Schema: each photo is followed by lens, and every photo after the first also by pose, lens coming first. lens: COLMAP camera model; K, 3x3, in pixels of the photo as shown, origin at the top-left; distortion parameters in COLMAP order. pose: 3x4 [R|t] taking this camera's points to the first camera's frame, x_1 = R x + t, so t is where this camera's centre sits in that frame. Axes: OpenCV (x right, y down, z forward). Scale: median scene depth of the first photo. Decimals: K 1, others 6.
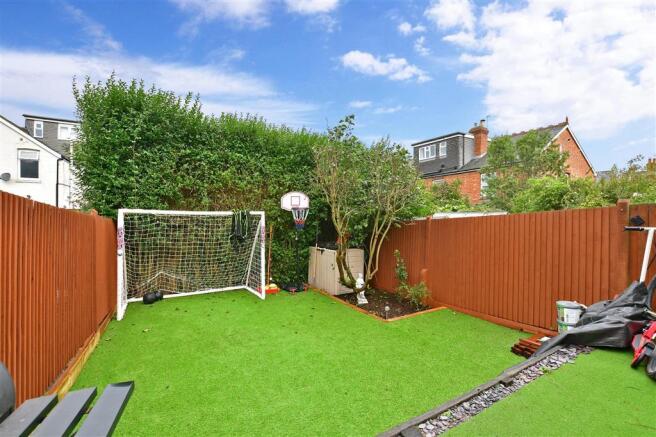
lens RADIAL K [[289.8, 0, 328.0], [0, 289.8, 218.5], [0, 0, 1]] dist [-0.021100, 0.000379]
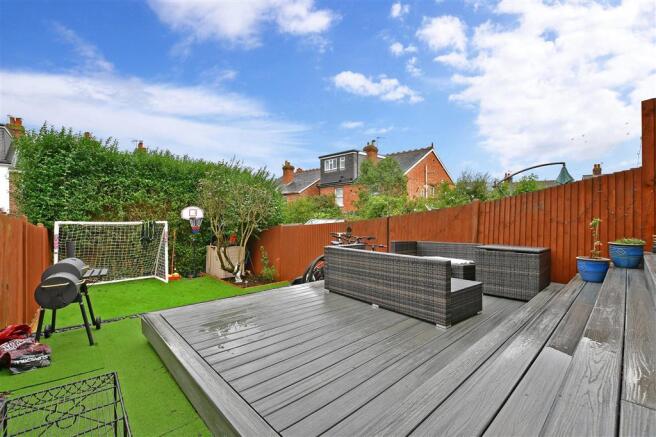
lens RADIAL K [[289.8, 0, 328.0], [0, 289.8, 218.5], [0, 0, 1]] dist [-0.021100, 0.000379]
pose [[0.973682, -0.000876, 0.227909, 0.226373], [0.000436, 0.999998, 0.001982, -0.039631], [-0.227911, -0.001831, 0.973680, -0.558845]]
